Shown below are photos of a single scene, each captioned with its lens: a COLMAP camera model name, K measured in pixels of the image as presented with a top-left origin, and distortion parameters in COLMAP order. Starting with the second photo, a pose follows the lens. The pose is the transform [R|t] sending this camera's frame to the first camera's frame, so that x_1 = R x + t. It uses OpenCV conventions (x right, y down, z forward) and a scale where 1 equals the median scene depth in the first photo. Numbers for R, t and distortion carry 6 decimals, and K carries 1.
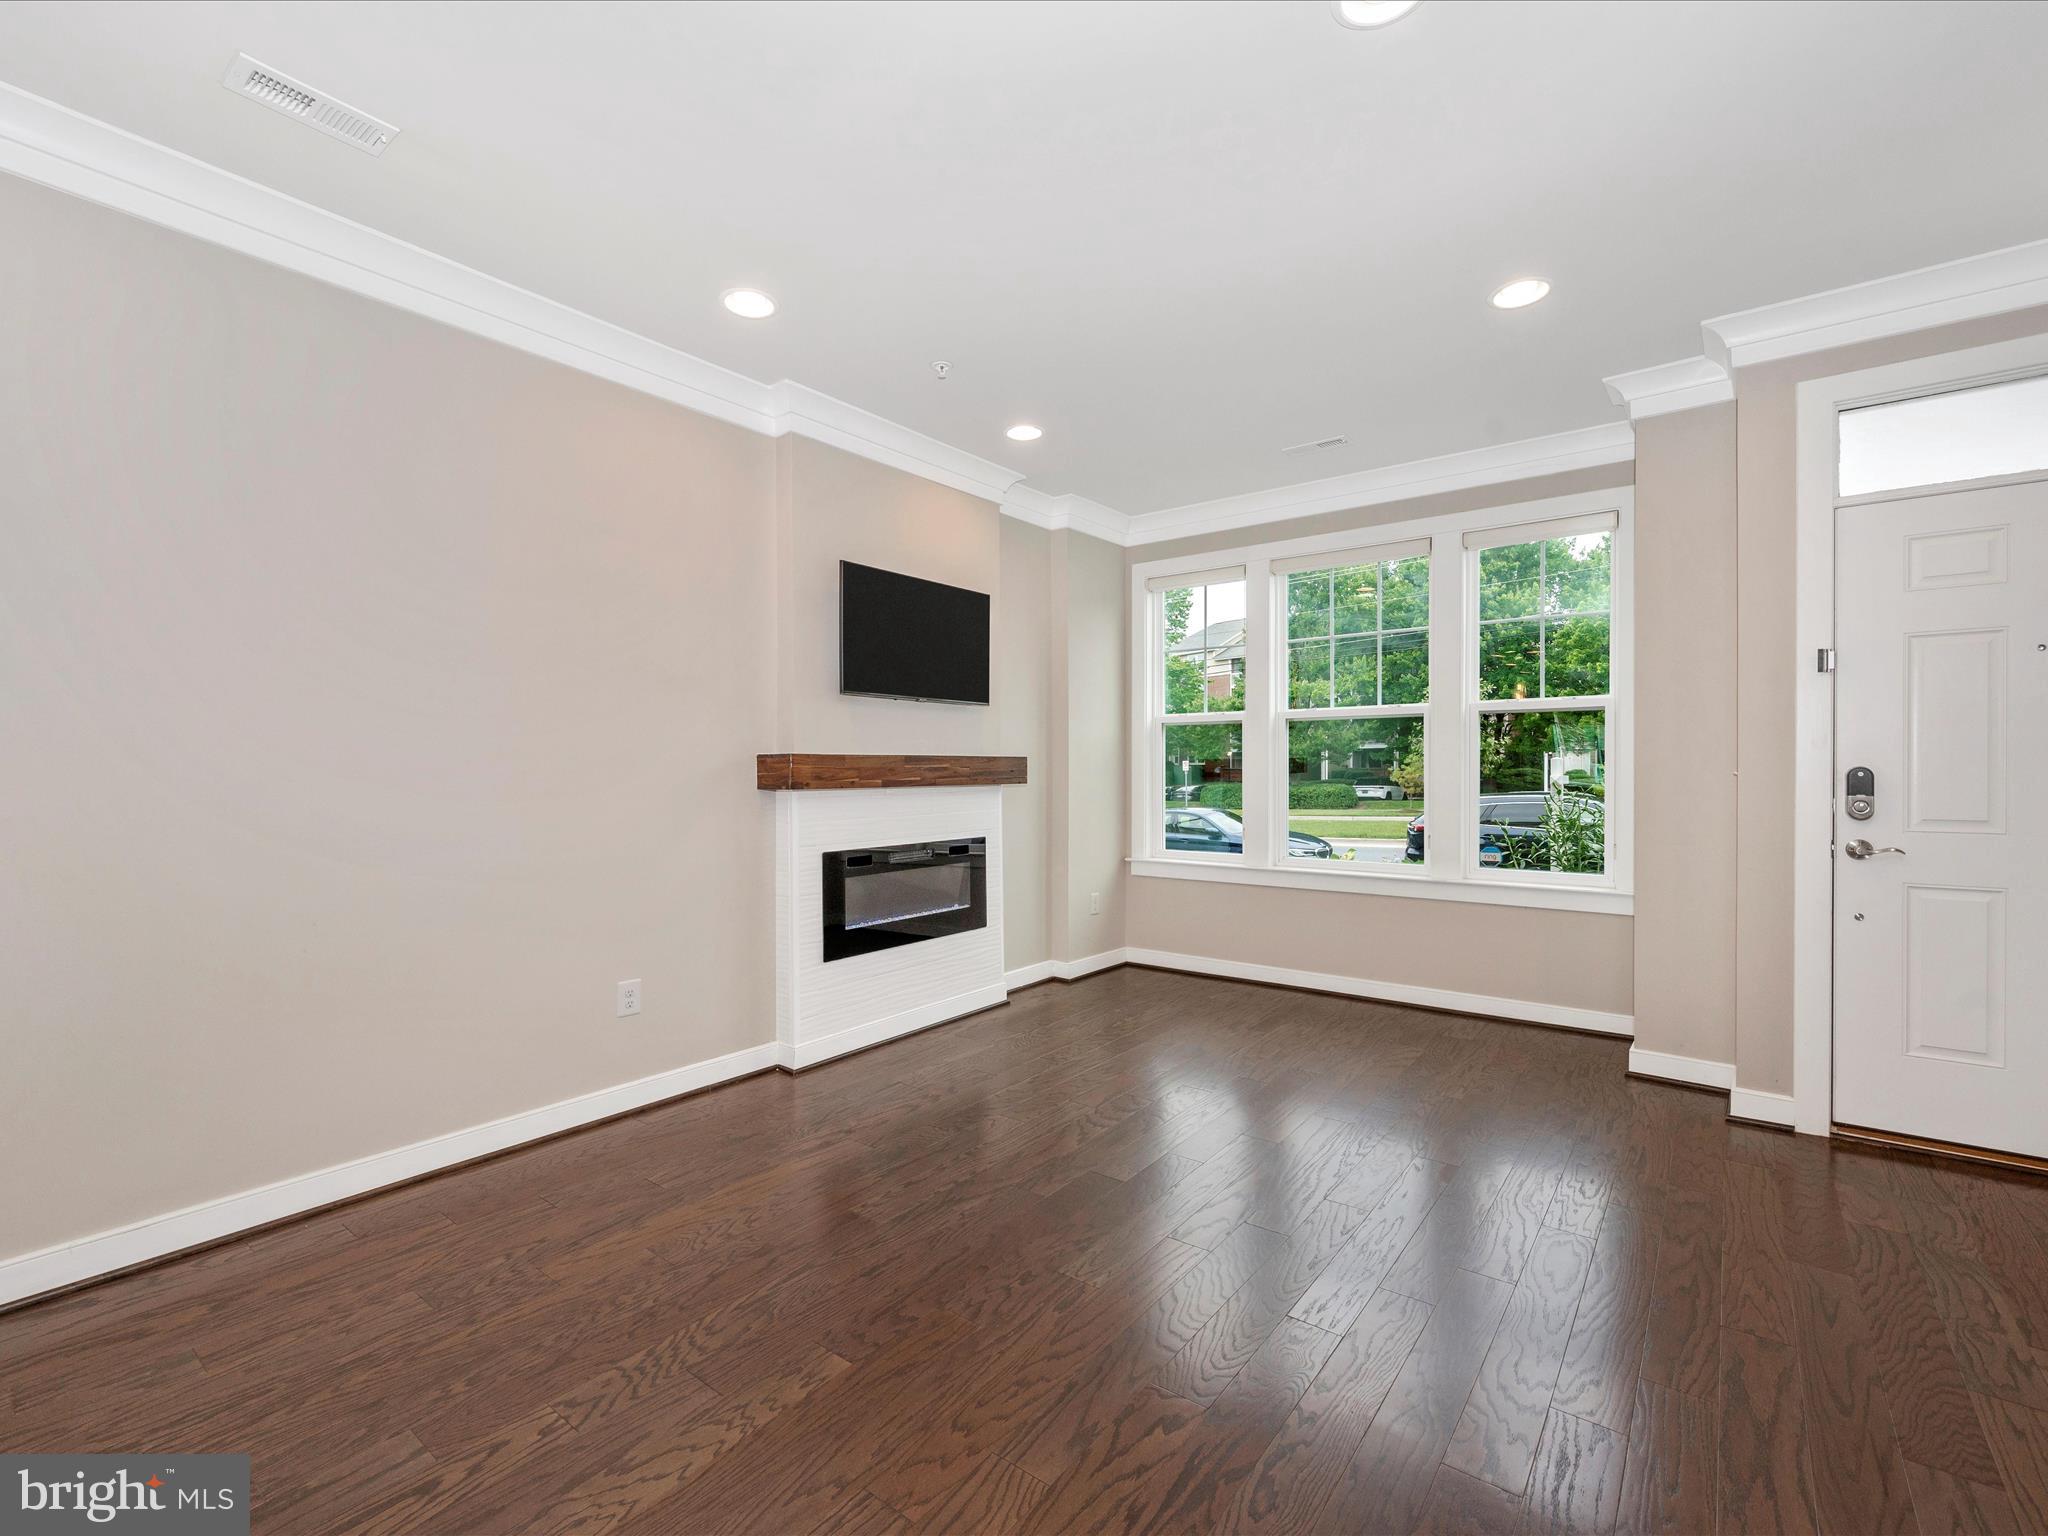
lens RADIAL K [[912.6, 0, 1014.6], [0, 912.6, 782.0], [0, 0, 1]] dist [0.000863, 0.000393]
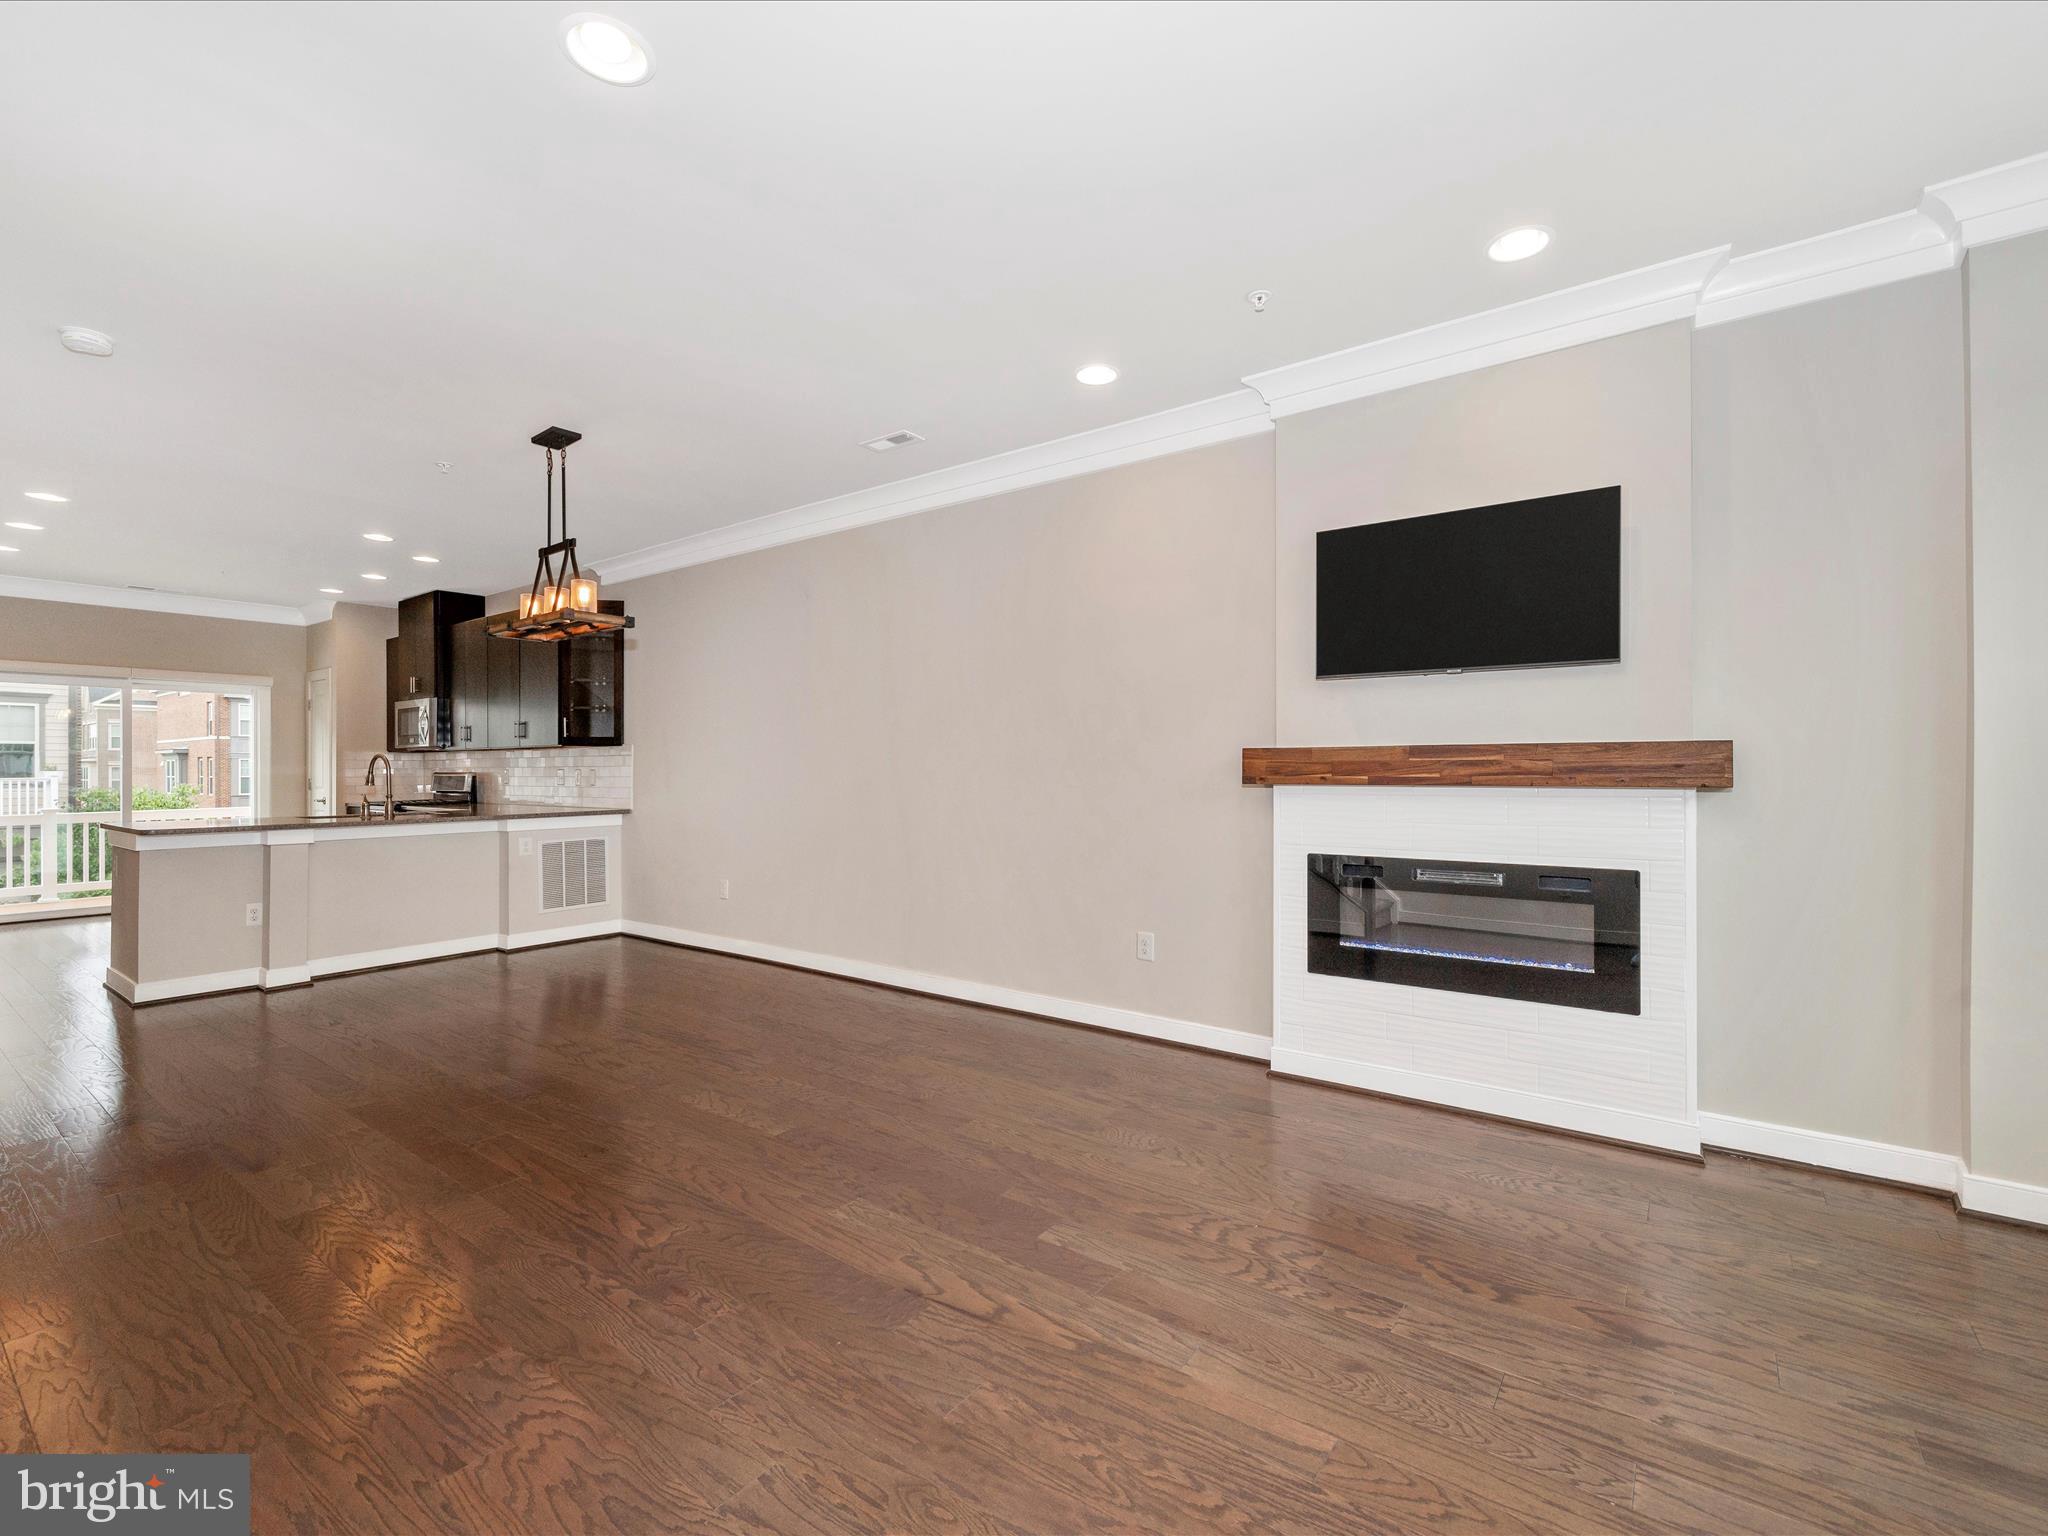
lens RADIAL K [[912.6, 0, 1033.5], [0, 912.6, 771.9], [0, 0, 1]] dist [0.000863, 0.000393]
pose [[0.026537, 0.006975, -0.999623, 0.706510], [-0.010763, 0.999920, 0.006691, -0.008680], [0.999590, 0.010582, 0.026610, 0.692348]]
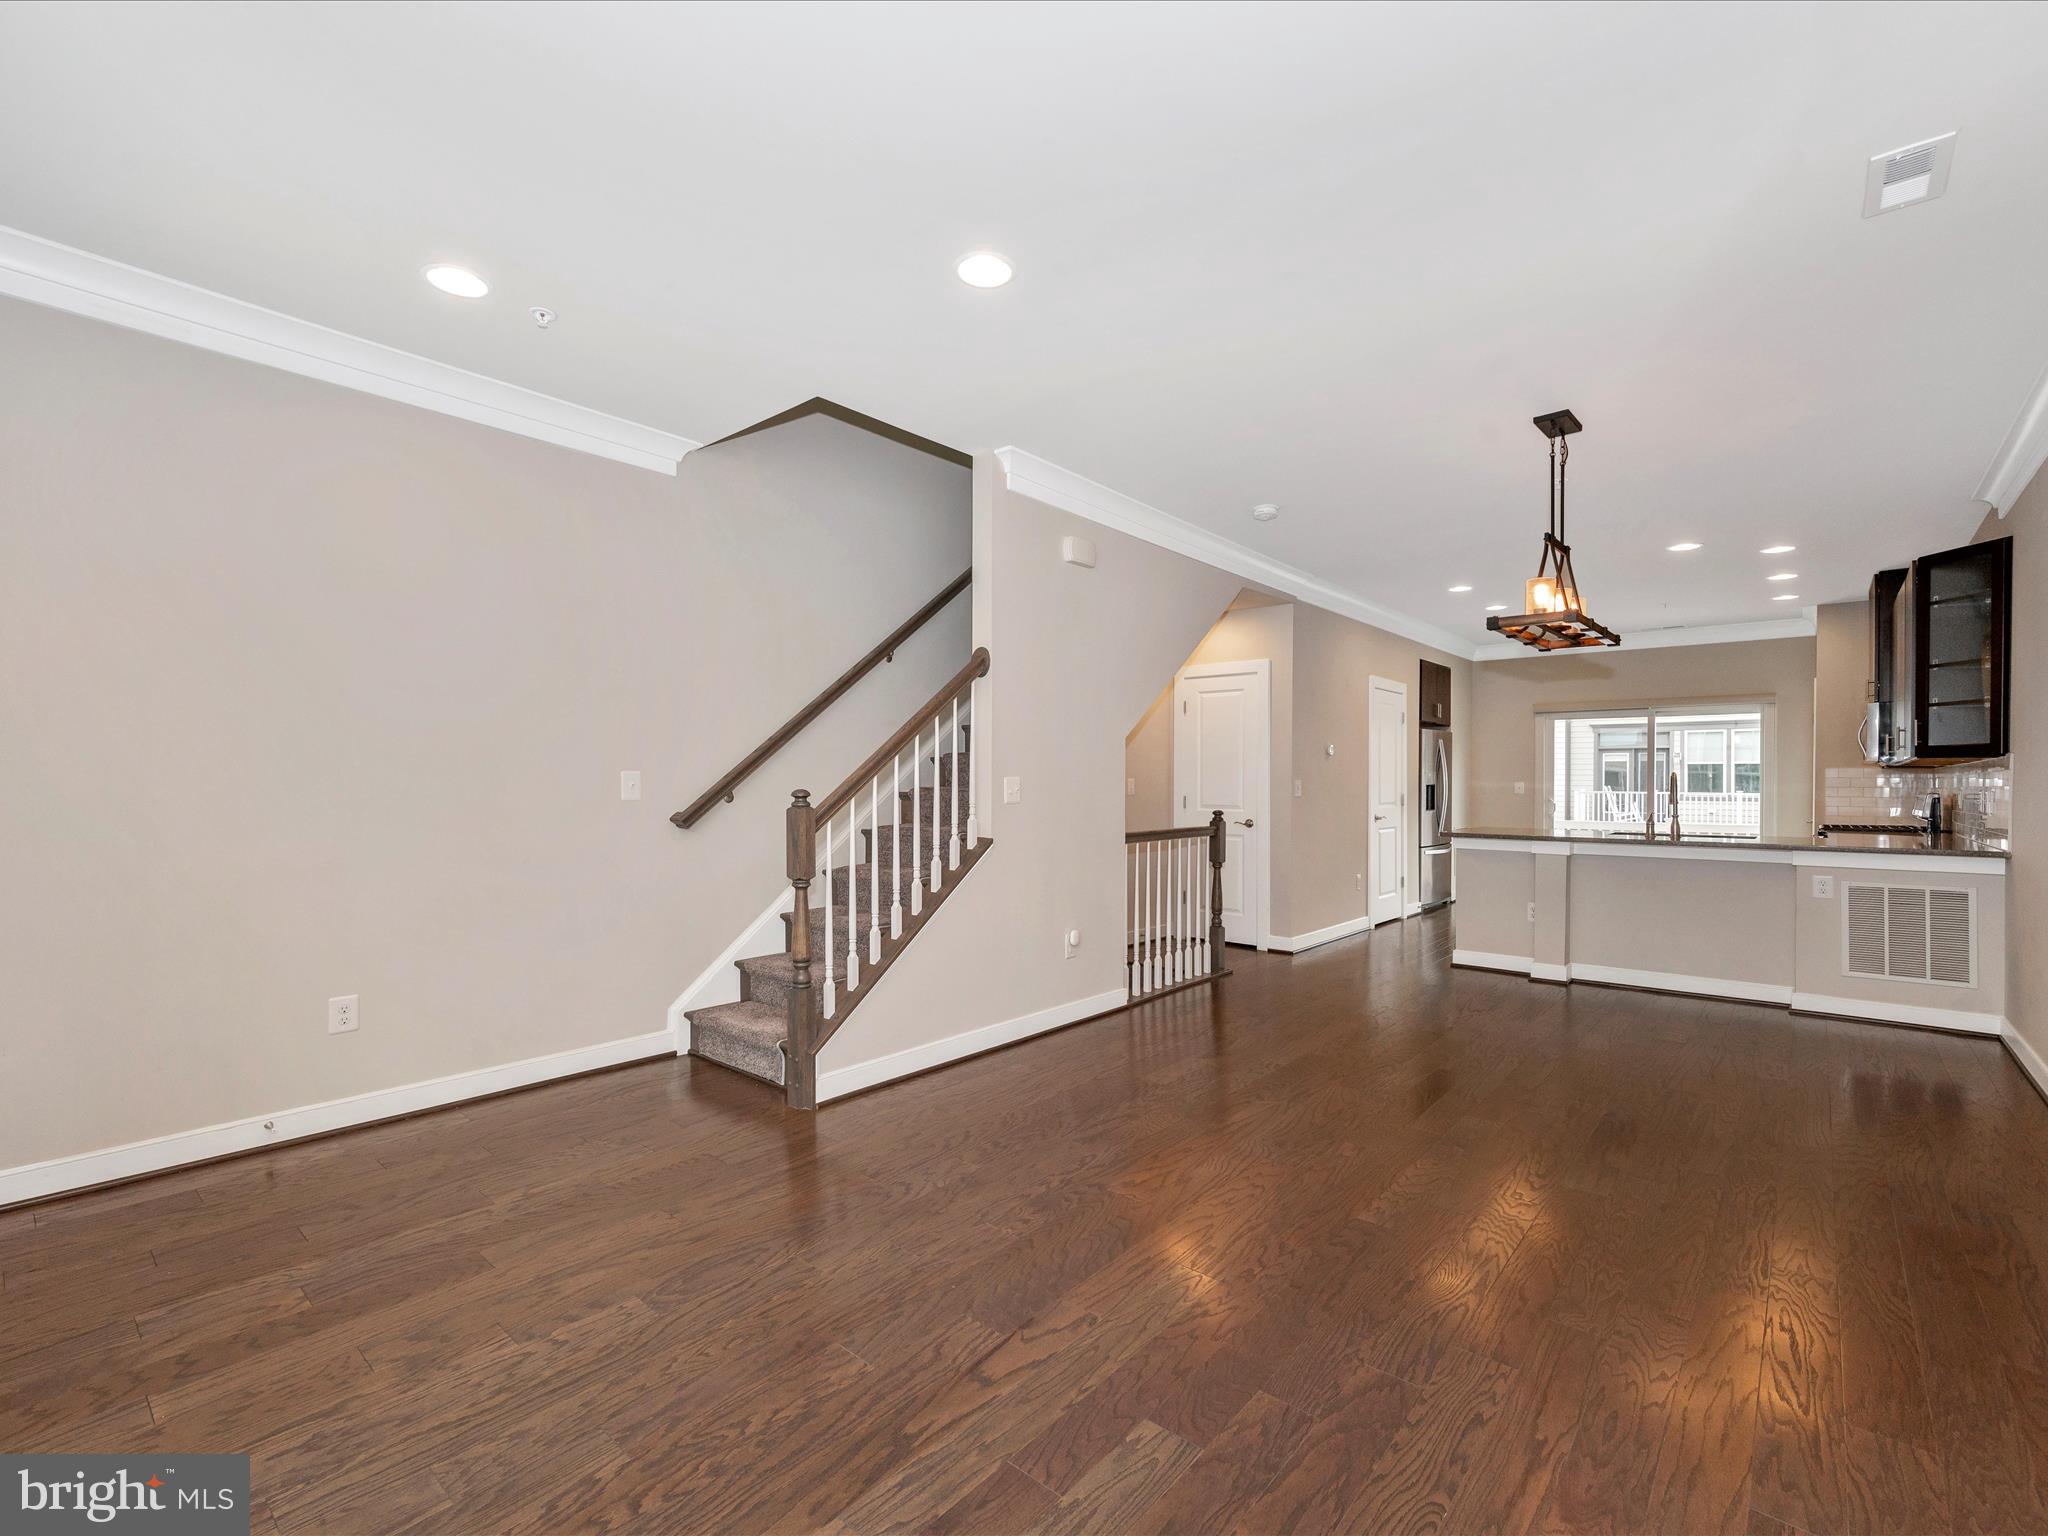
lens RADIAL K [[912.6, 0, 1019.5], [0, 912.6, 785.4], [0, 0, 1]] dist [0.000863, 0.000393]
pose [[-0.998639, -0.001521, 0.052135, 0.127006], [-0.000707, 0.999878, 0.015618, -0.017318], [-0.052153, 0.015559, -0.998518, 1.177741]]
